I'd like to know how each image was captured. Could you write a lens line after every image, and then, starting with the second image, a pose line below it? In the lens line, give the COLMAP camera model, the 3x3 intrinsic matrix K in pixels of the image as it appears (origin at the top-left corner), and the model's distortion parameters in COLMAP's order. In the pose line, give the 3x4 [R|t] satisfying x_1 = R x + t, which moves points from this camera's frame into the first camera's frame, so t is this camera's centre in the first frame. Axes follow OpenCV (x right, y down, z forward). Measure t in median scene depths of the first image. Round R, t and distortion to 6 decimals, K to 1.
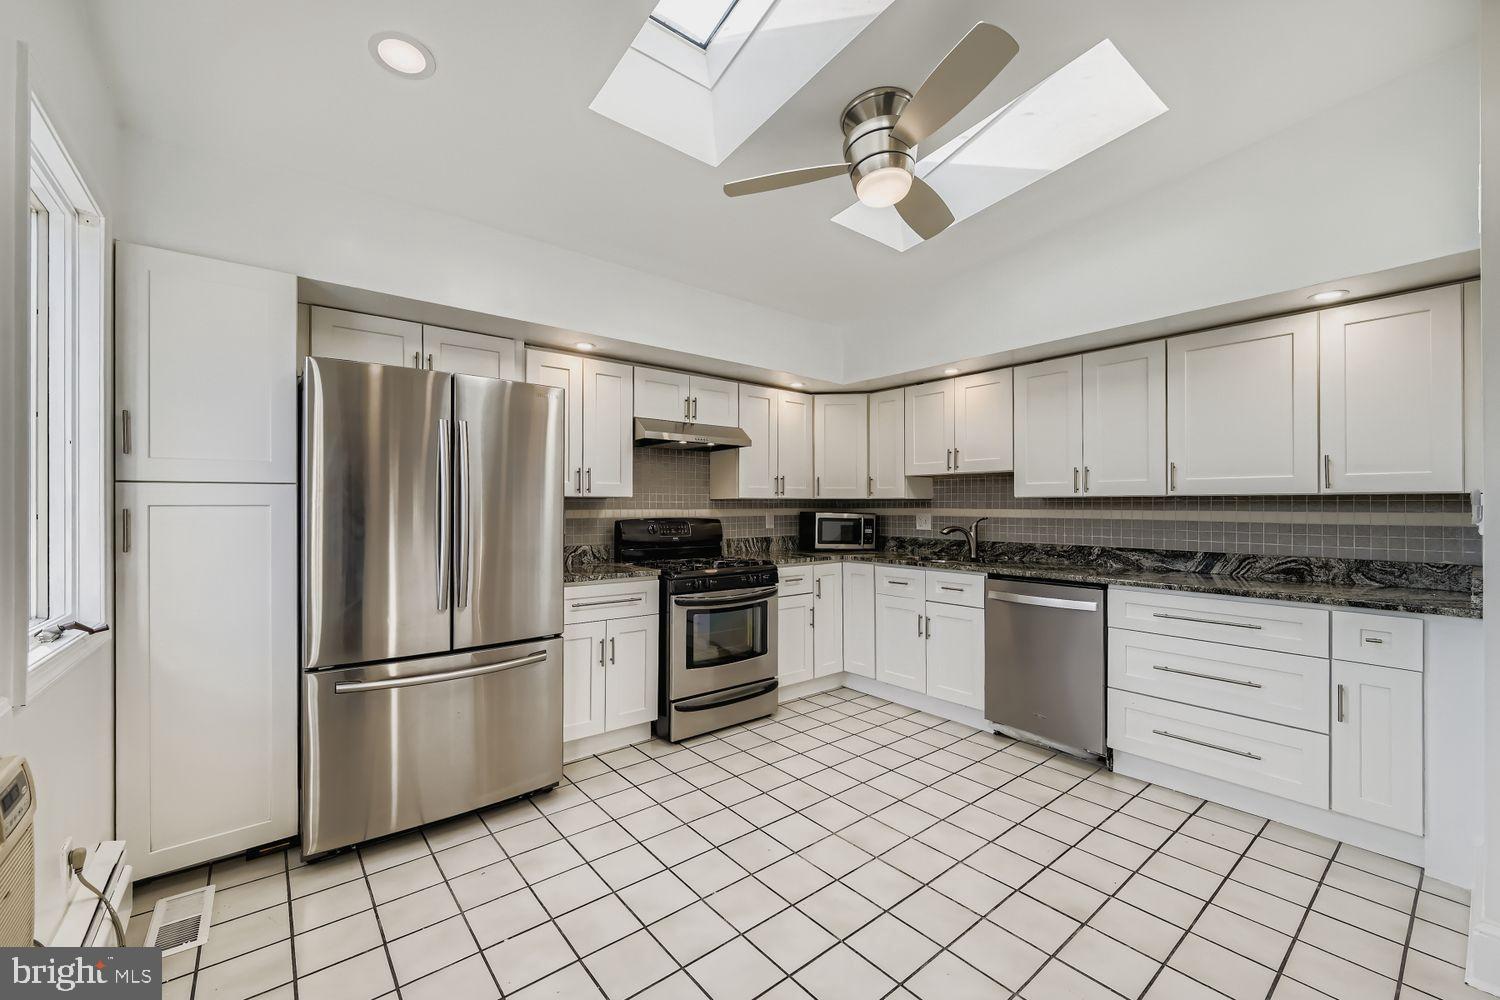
lens RADIAL K [[604.6, 0, 748.2], [0, 604.6, 503.3], [0, 0, 1]] dist [0.002602, -0.000852]
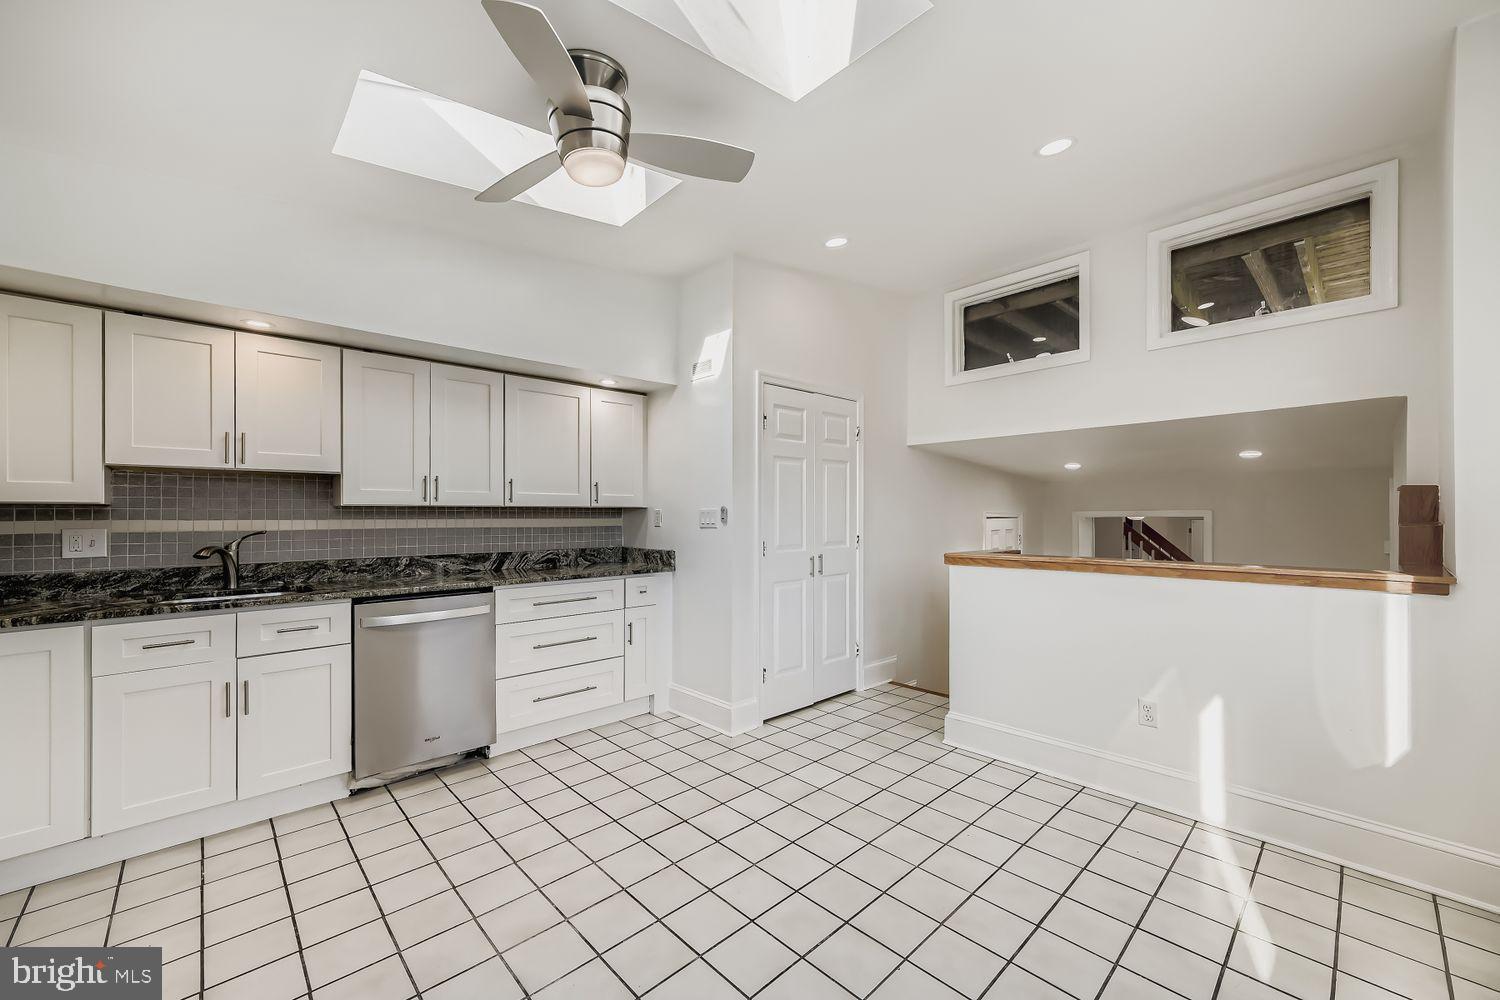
lens RADIAL K [[604.6, 0, 740.8], [0, 604.6, 510.2], [0, 0, 1]] dist [0.002602, -0.000852]
pose [[-0.088098, 0.005276, 0.996098, -0.477527], [-0.001582, 0.999984, -0.005436, 0.000863], [-0.996111, -0.002055, -0.088088, 0.580440]]
